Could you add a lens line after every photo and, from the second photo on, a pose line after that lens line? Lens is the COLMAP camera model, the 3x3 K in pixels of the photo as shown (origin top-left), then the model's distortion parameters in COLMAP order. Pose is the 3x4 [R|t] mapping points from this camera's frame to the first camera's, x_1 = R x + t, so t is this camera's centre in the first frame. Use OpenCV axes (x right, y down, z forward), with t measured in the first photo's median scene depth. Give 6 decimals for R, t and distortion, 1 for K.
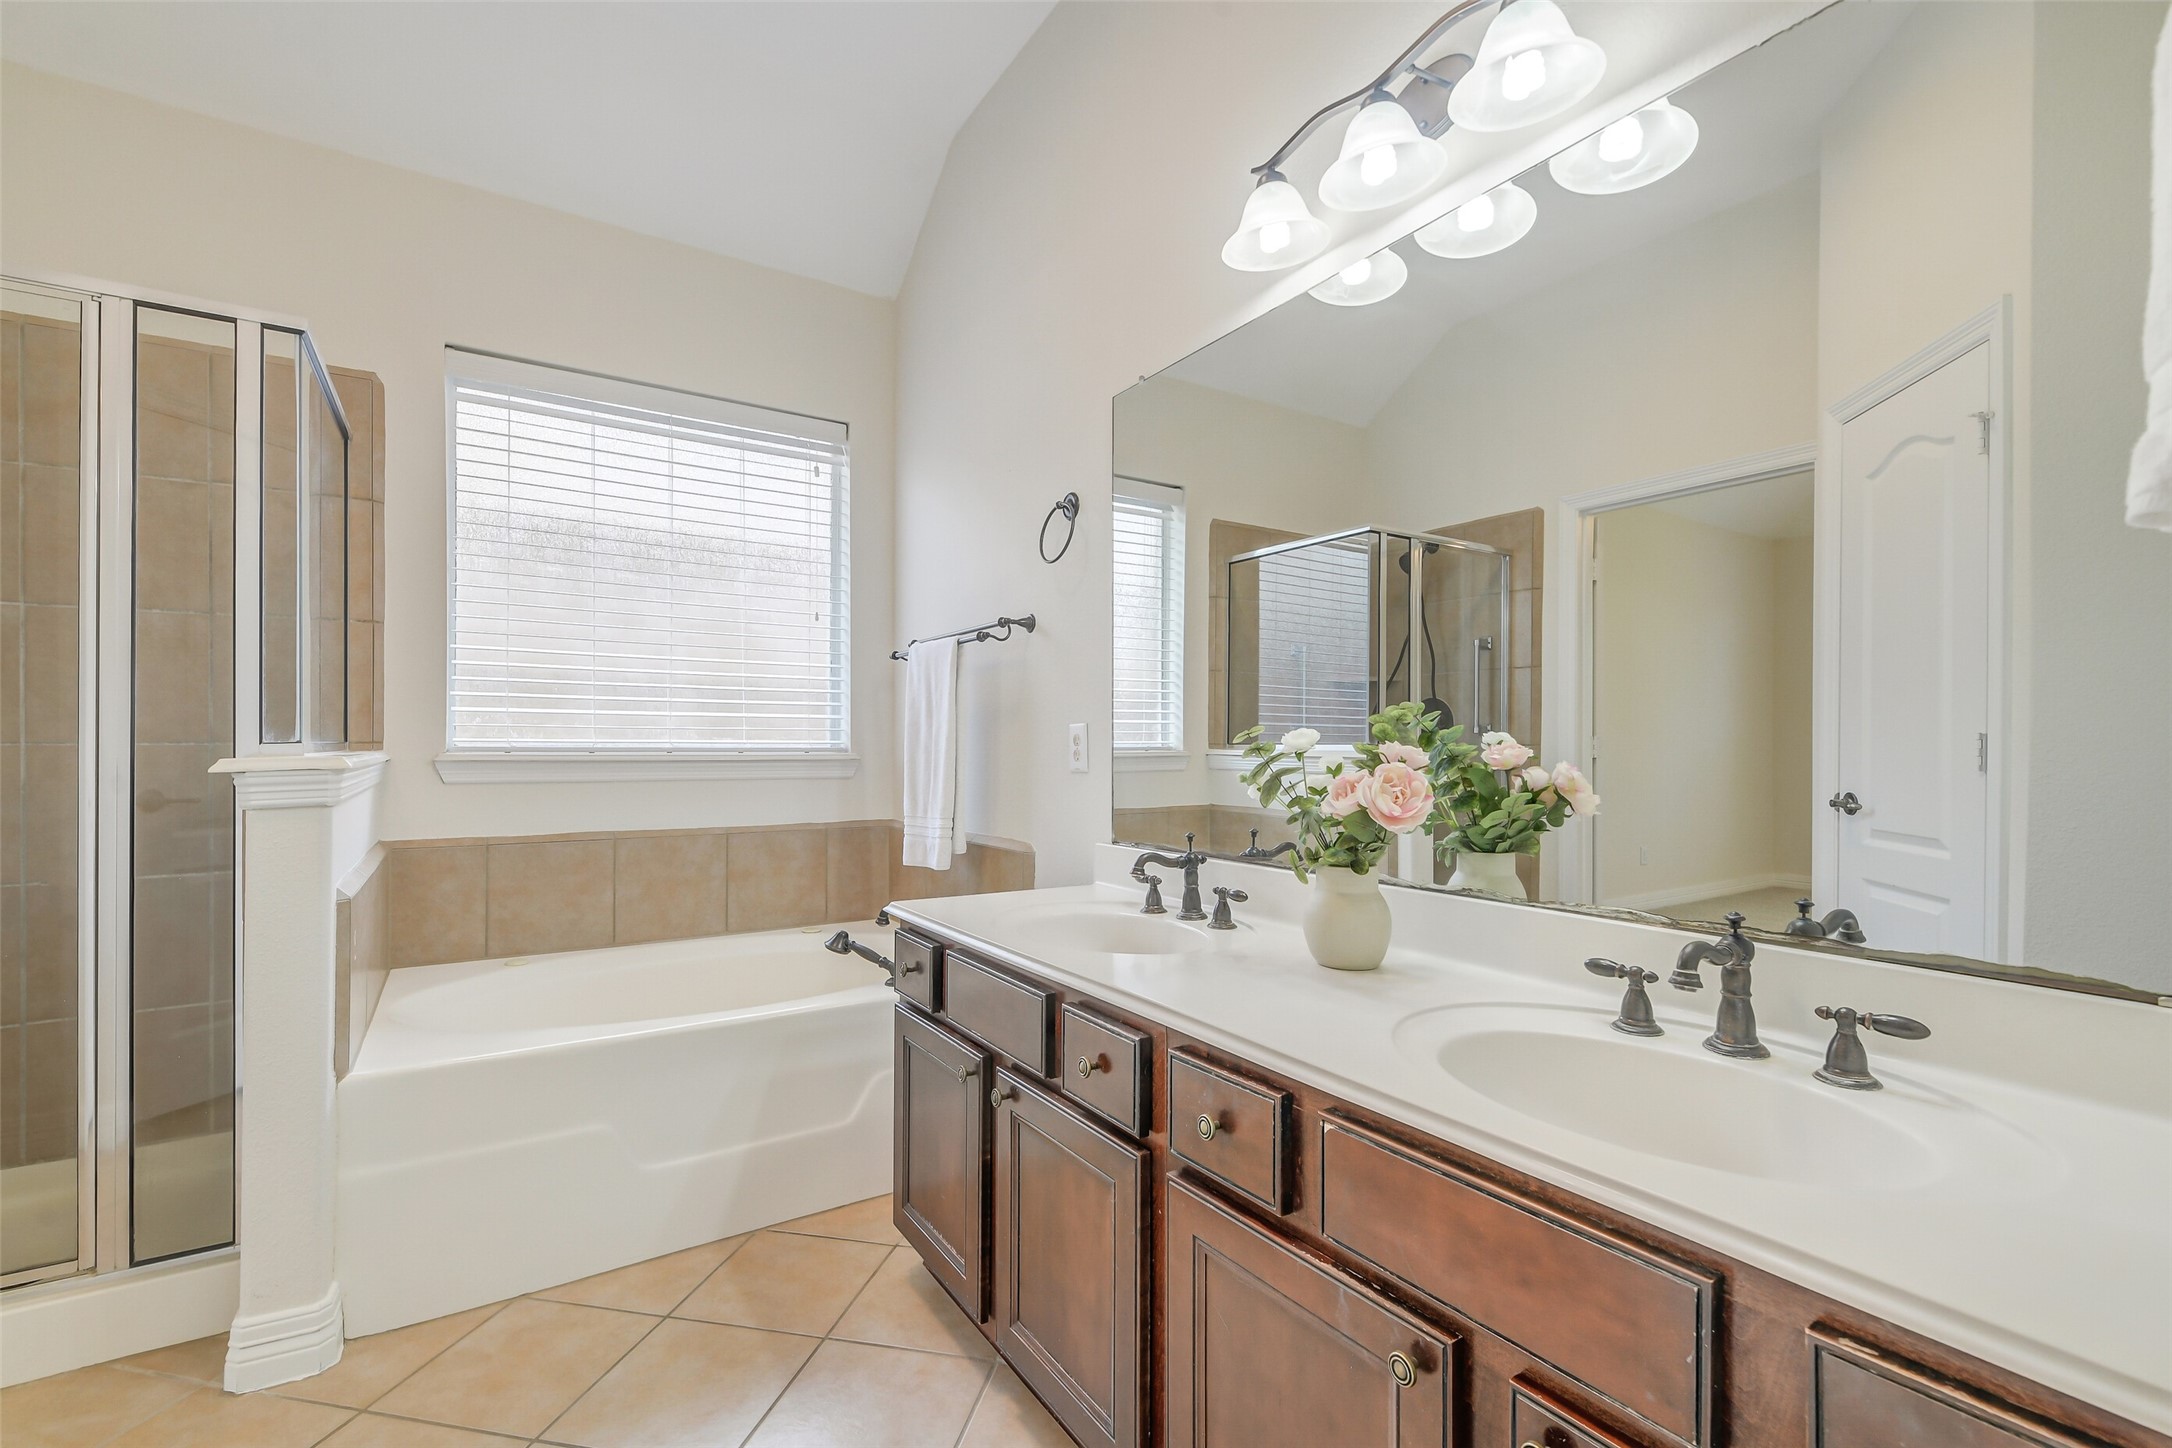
lens RADIAL K [[940.9, 0, 1088.6], [0, 940.9, 738.4], [0, 0, 1]] dist [-0.000393, -0.000830]
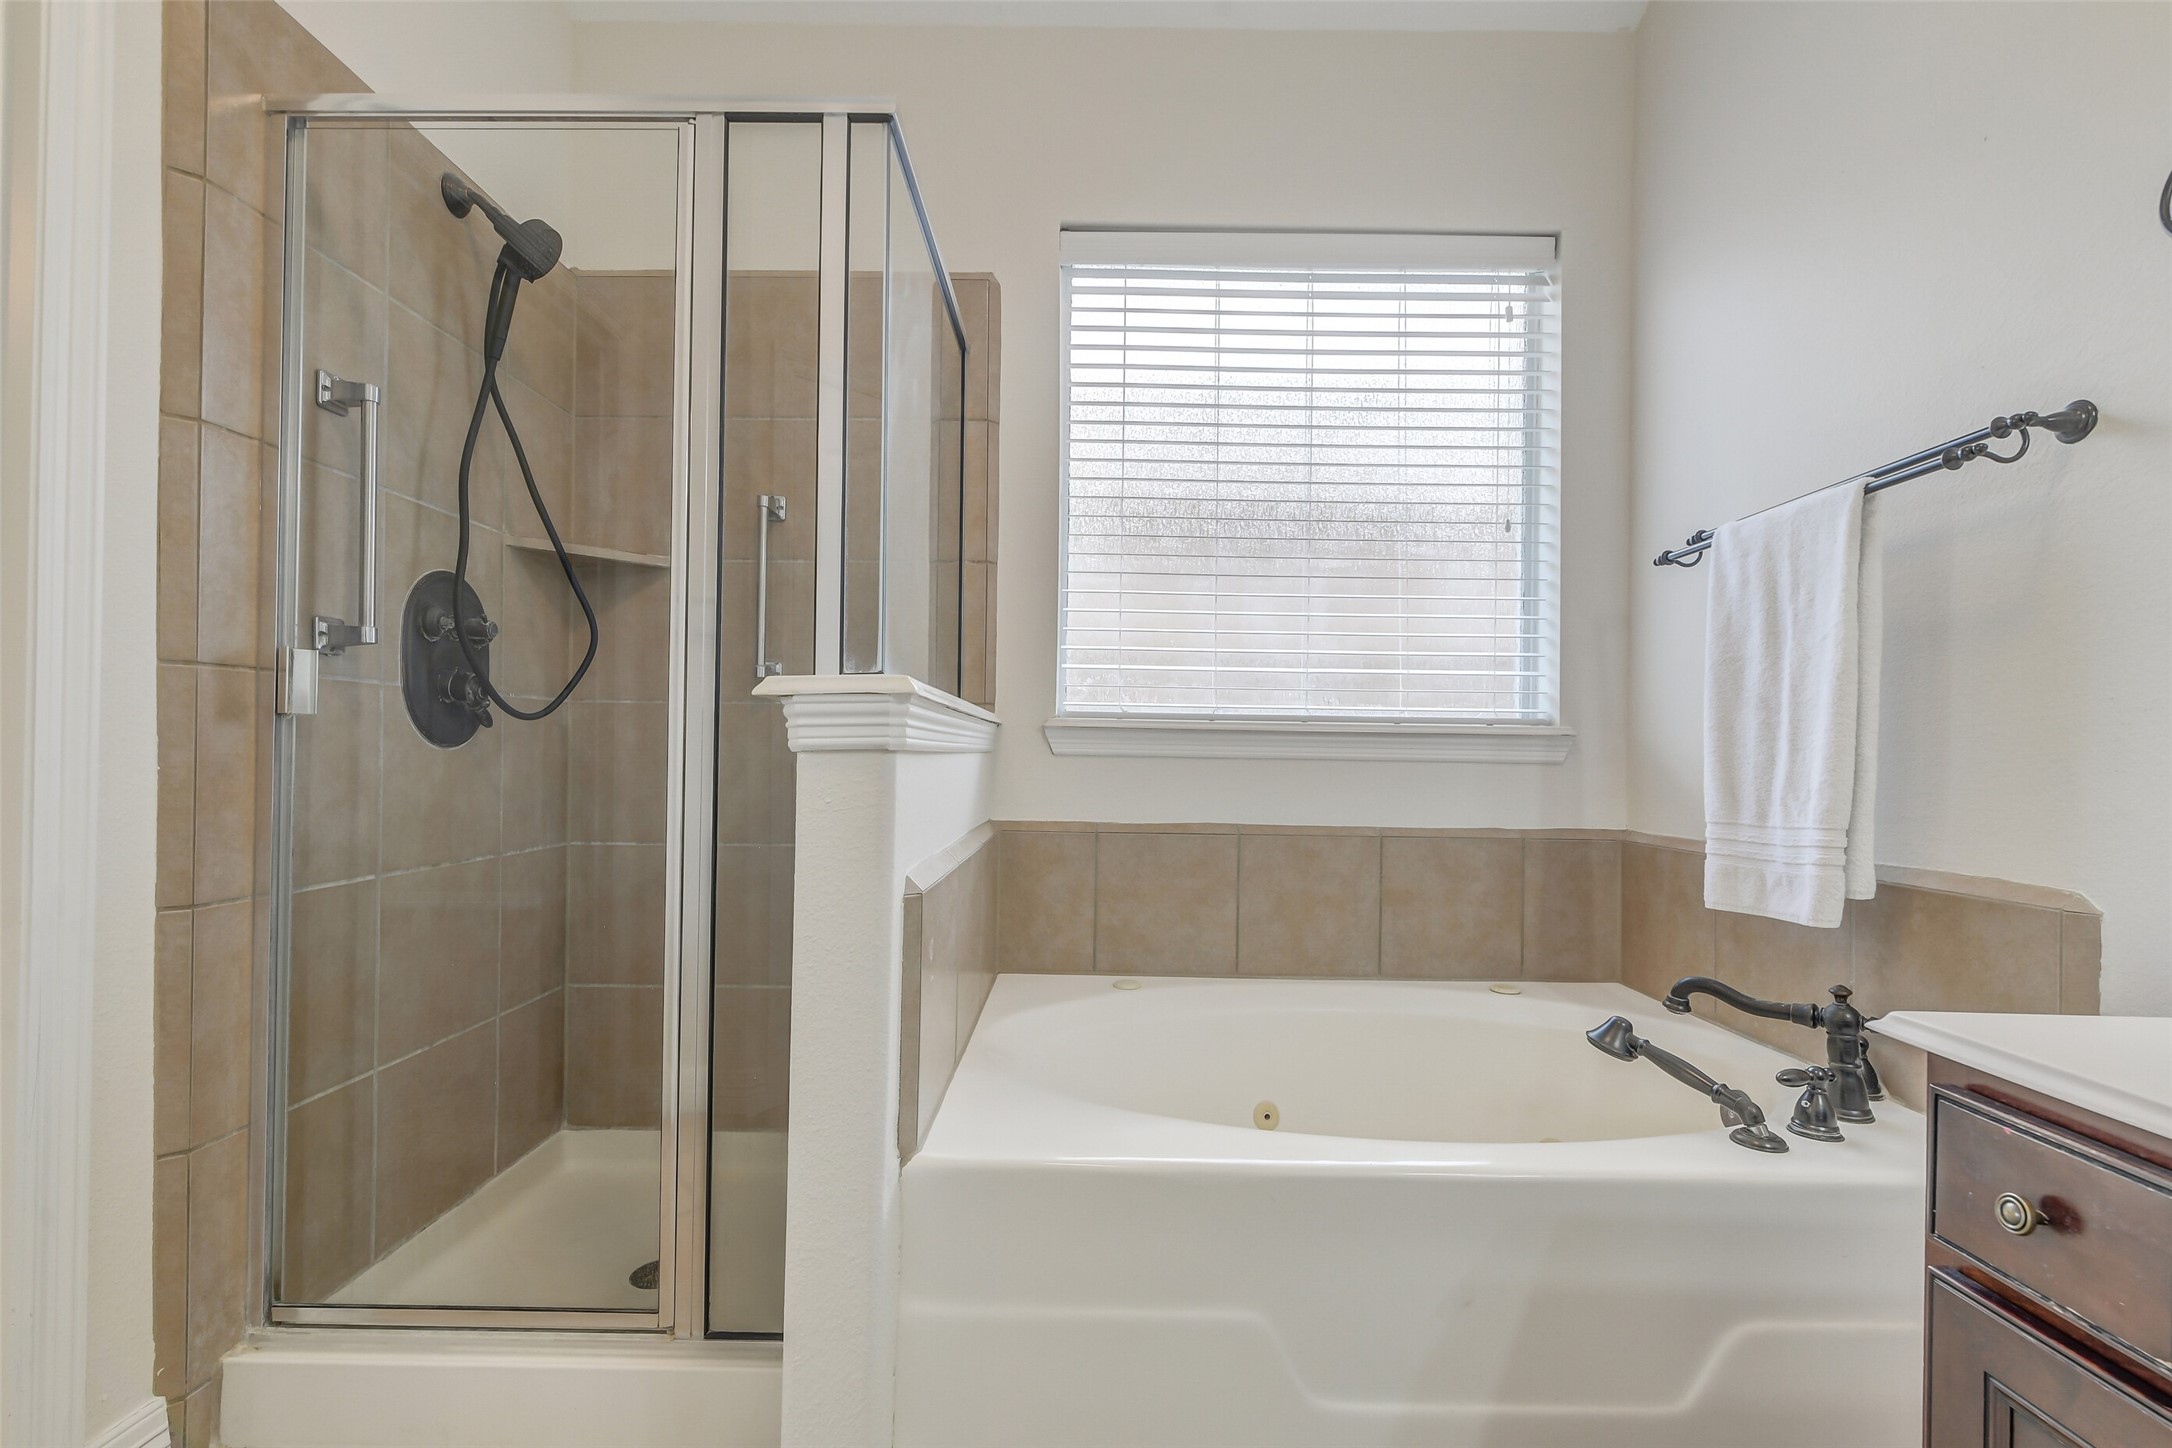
lens RADIAL K [[940.9, 0, 1088.6], [0, 940.9, 738.4], [0, 0, 1]] dist [-0.000393, -0.000830]
pose [[0.835345, 0.002161, -0.549721, -0.210225], [-0.010076, 0.999884, -0.011380, 0.044186], [0.549633, 0.015045, 0.835271, 0.334446]]
